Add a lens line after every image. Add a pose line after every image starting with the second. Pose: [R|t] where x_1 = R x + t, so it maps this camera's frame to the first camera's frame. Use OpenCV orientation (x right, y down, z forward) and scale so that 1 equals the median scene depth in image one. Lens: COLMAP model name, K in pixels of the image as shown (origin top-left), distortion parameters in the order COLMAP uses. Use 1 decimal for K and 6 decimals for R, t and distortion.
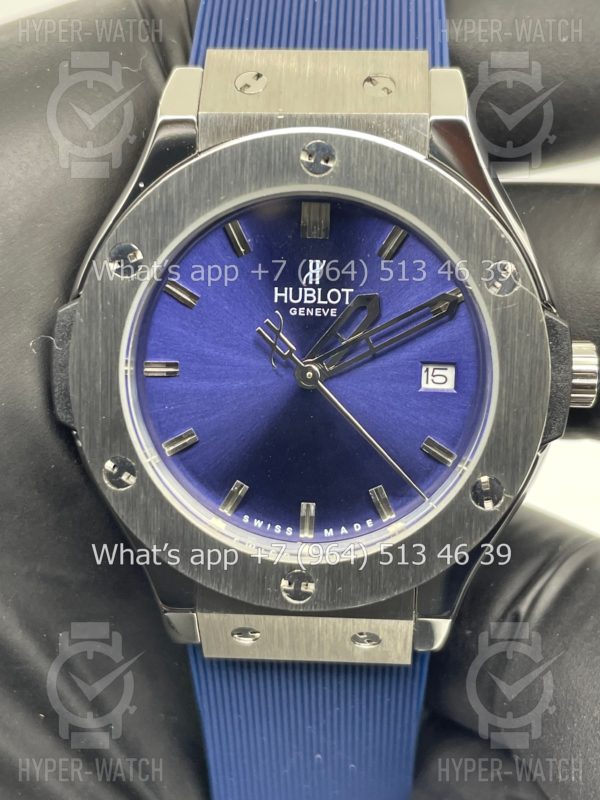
lens RADIAL K [[1213.0, 0, 300.0], [0, 1213.0, 400.0], [0, 0, 1]] dist [0.016154, 0.032792]
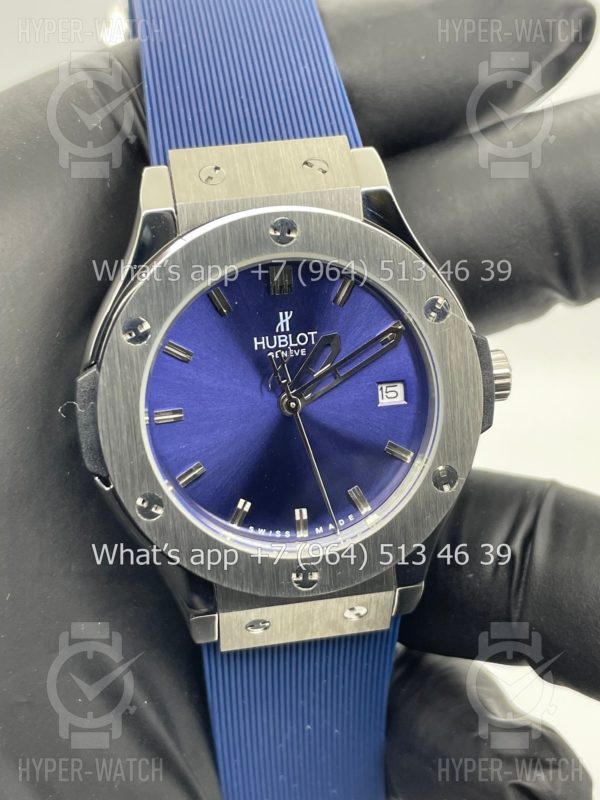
lens RADIAL K [[1213.0, 0, 300.0], [0, 1213.0, 400.0], [0, 0, 1]] dist [0.016154, 0.032792]
pose [[0.974809, -0.131759, 0.179964, -0.204303], [0.135298, 0.990777, -0.007481, -0.015079], [-0.177318, 0.031642, 0.983645, -0.212413]]
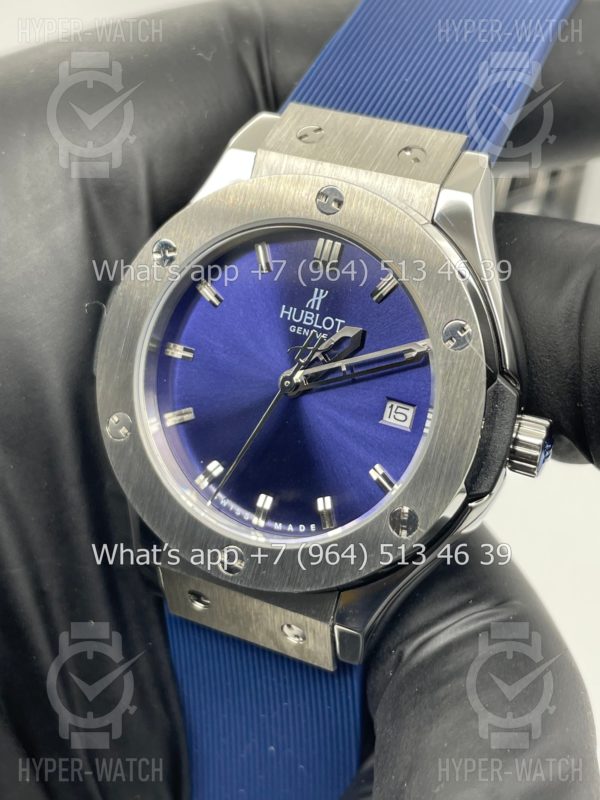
lens RADIAL K [[1213.0, 0, 300.0], [0, 1213.0, 400.0], [0, 0, 1]] dist [0.016154, 0.032792]
pose [[0.926509, 0.237598, -0.291766, 0.354498], [-0.263305, 0.963329, -0.051649, 0.050352], [0.268795, 0.124677, 0.955094, -0.092858]]
